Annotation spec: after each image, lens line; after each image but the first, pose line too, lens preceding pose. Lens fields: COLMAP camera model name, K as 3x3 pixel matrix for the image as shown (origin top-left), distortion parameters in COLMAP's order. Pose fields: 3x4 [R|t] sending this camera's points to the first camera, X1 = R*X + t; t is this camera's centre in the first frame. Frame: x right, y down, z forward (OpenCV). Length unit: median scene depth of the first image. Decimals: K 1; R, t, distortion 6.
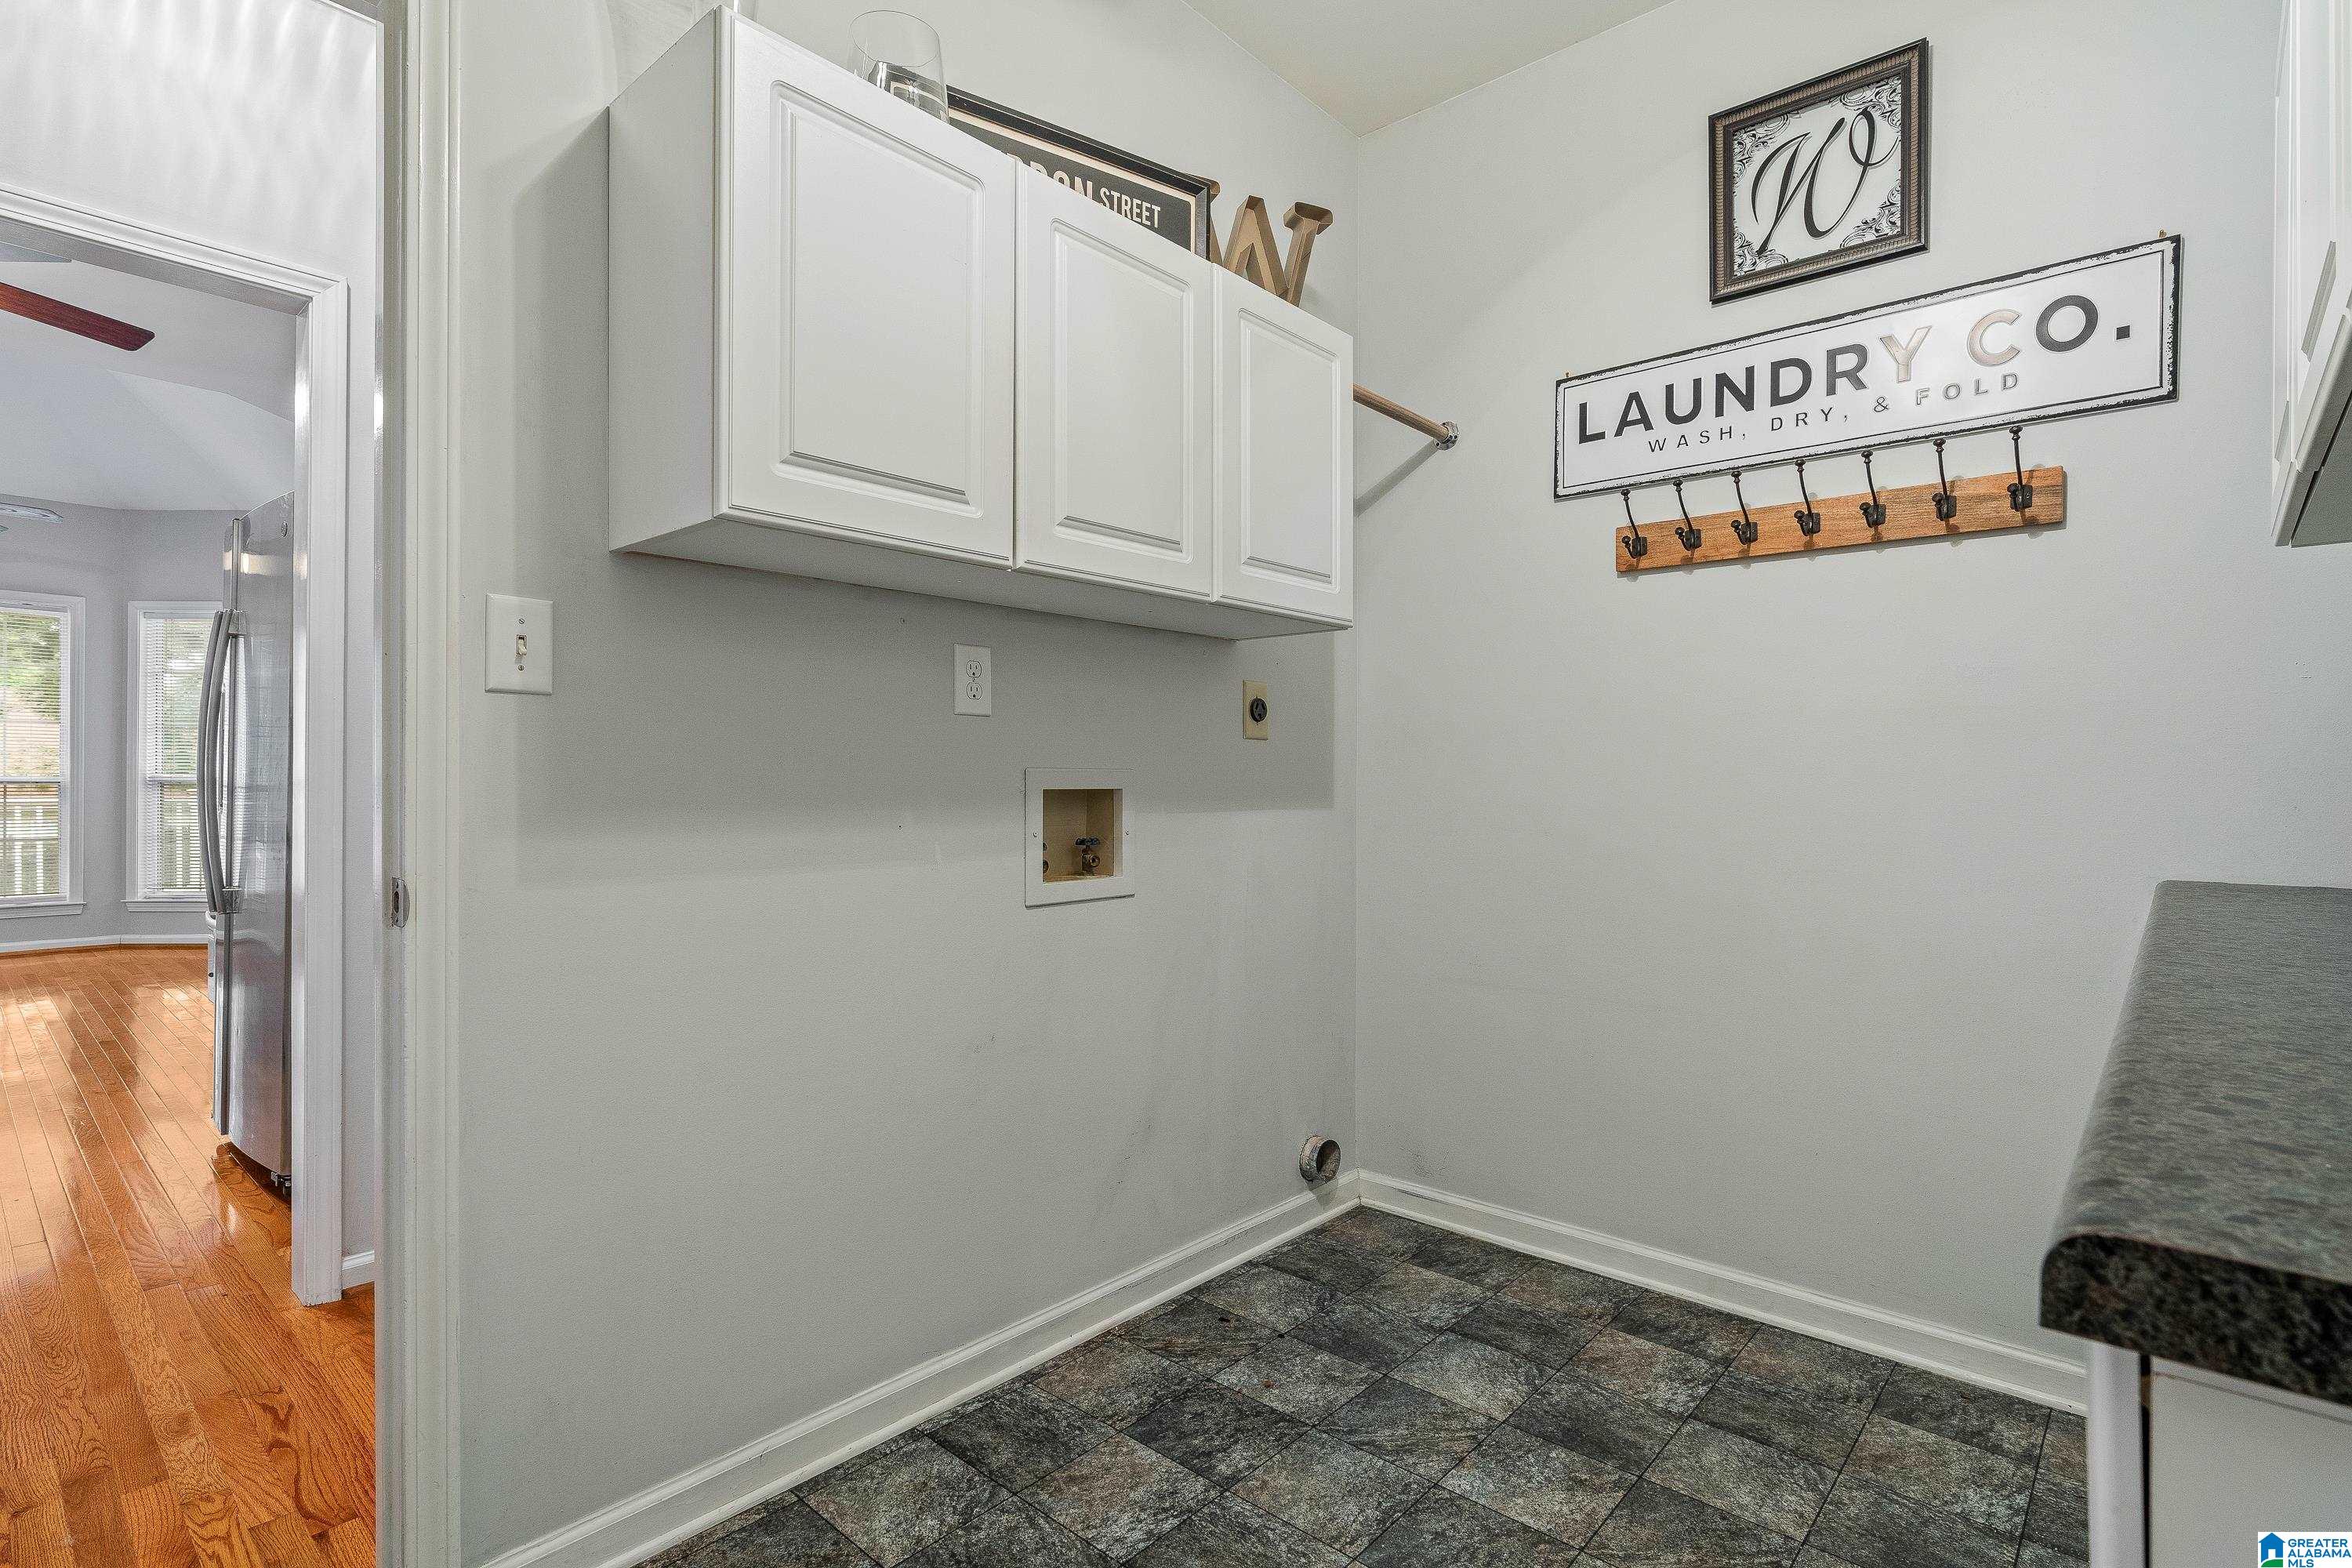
lens RADIAL K [[1138.0, 0, 1189.3], [0, 1138.0, 784.0], [0, 0, 1]] dist [0.003347, 0.000237]
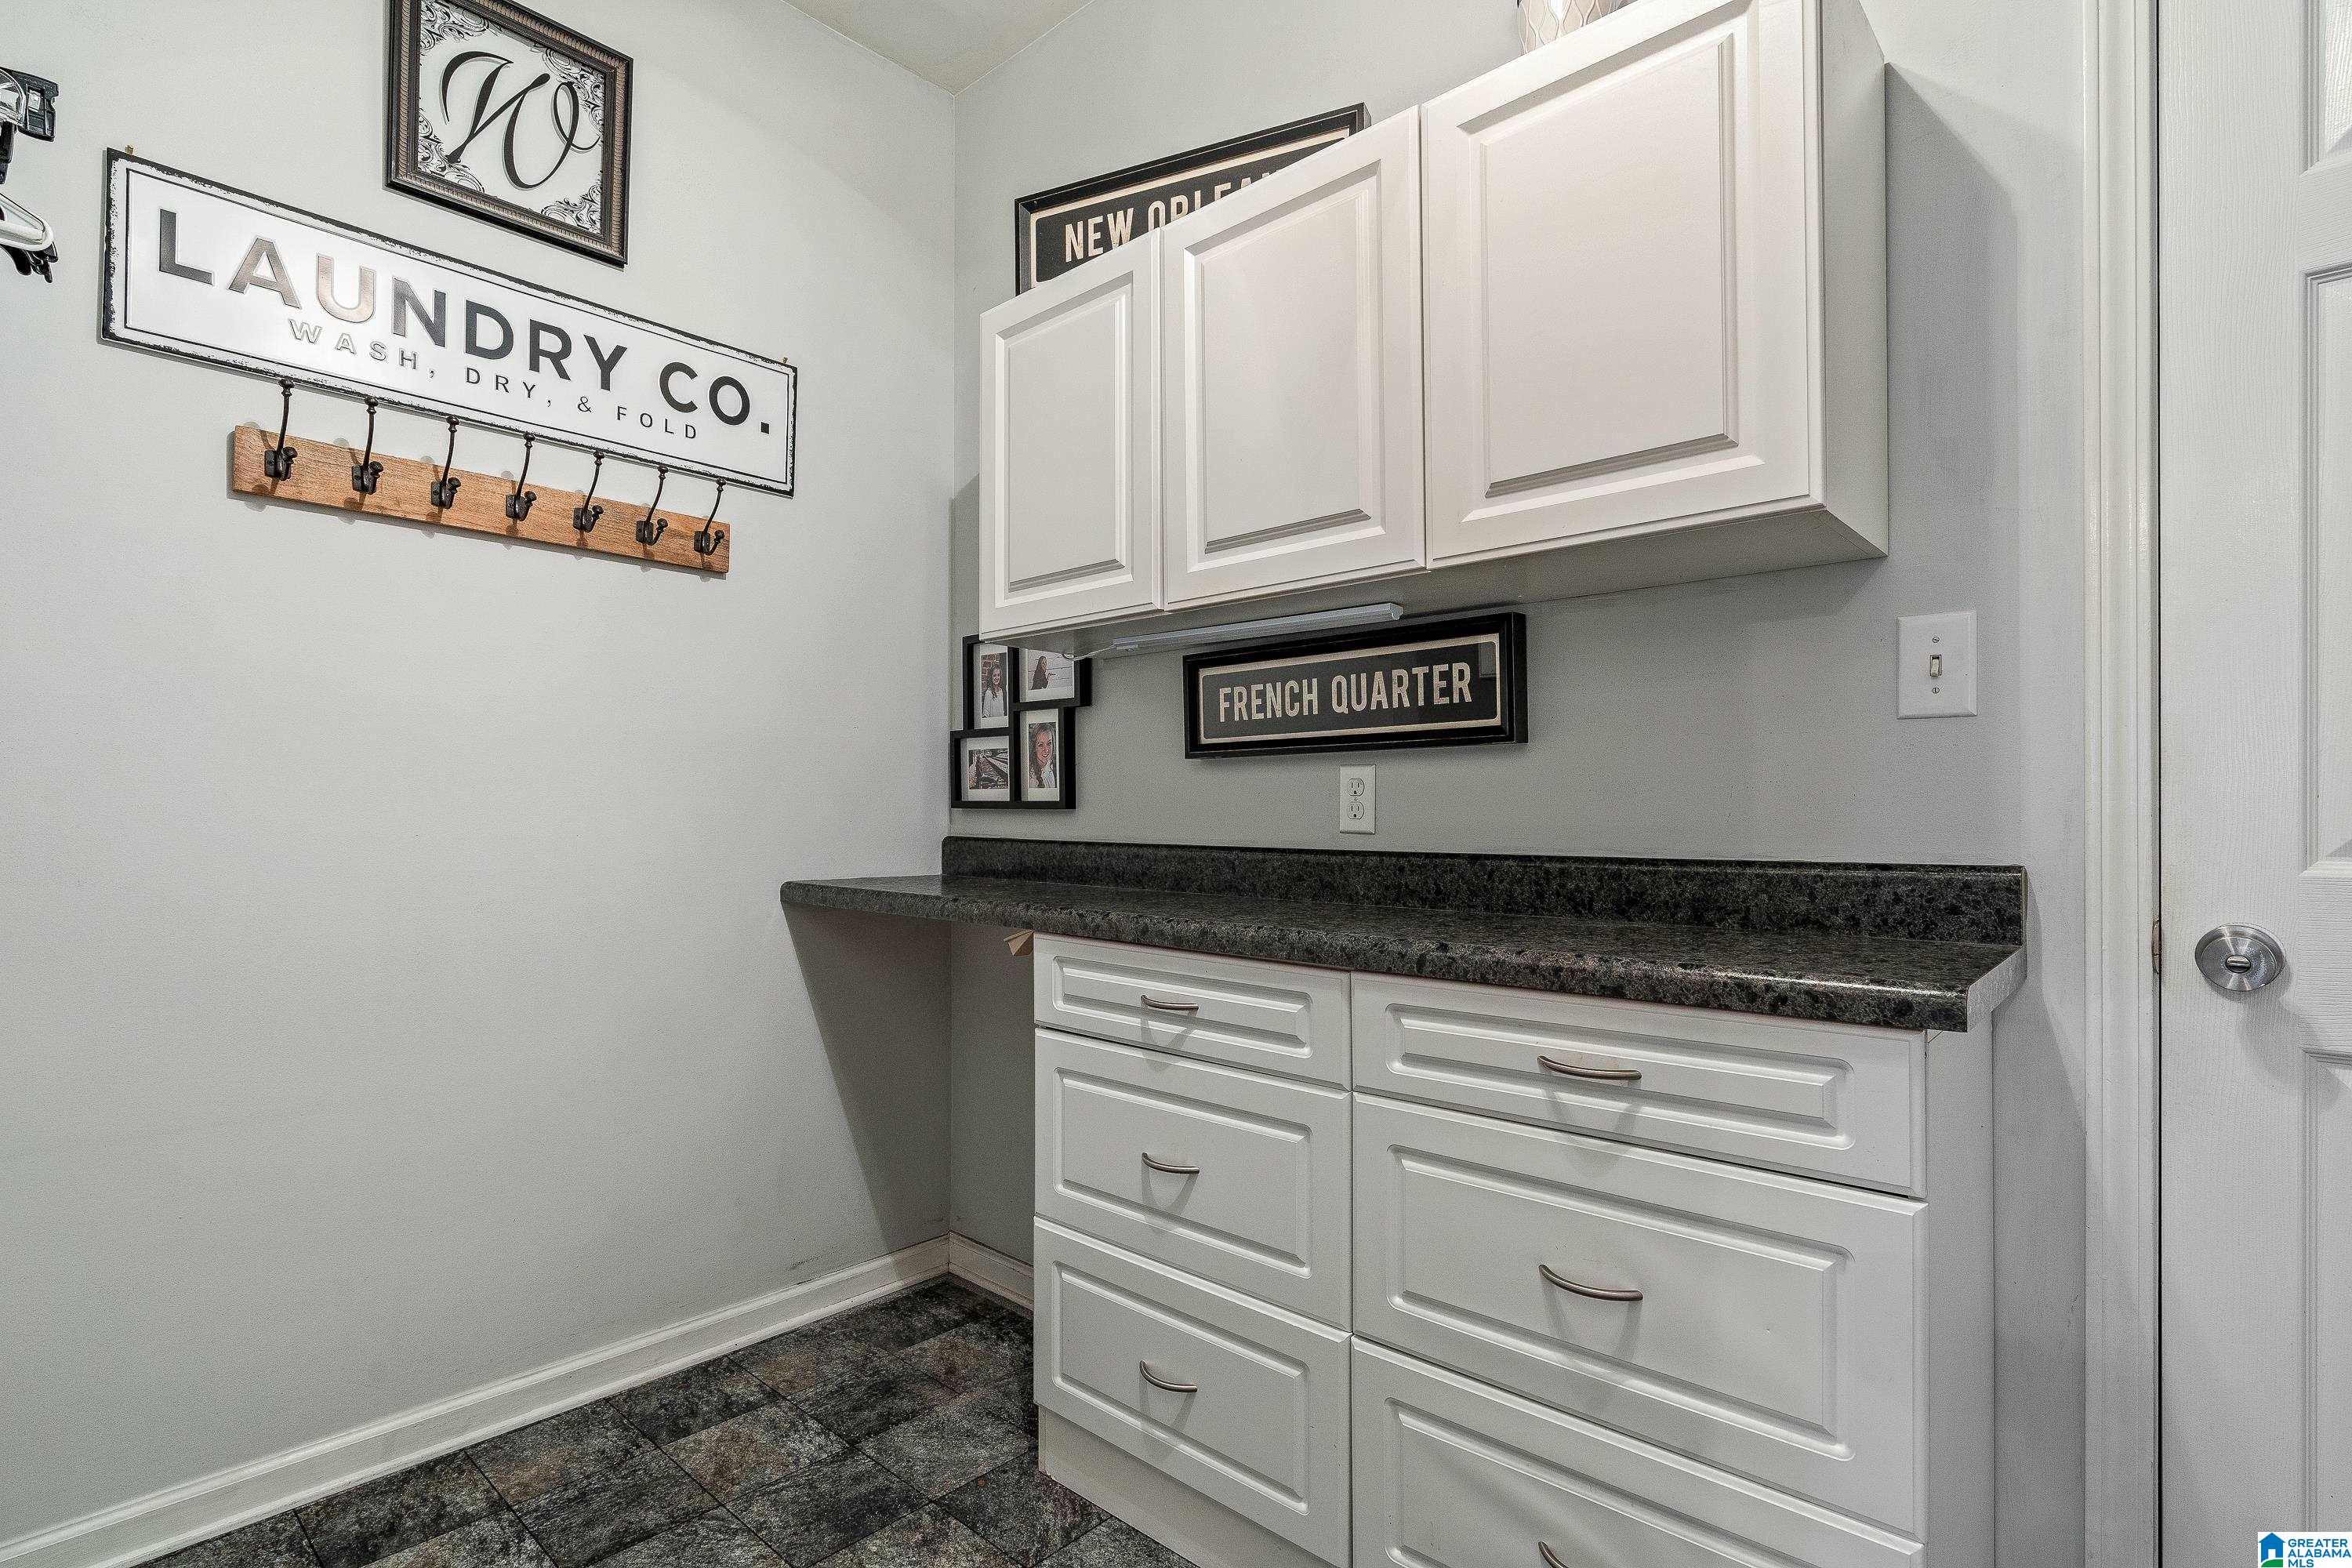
lens RADIAL K [[1138.0, 0, 1185.3], [0, 1138.0, 788.0], [0, 0, 1]] dist [0.003347, 0.000237]
pose [[0.030053, 0.007525, 0.999520, -0.325803], [-0.013044, 0.999889, -0.007136, -0.011956], [-0.999463, -0.012823, 0.030148, 0.461465]]
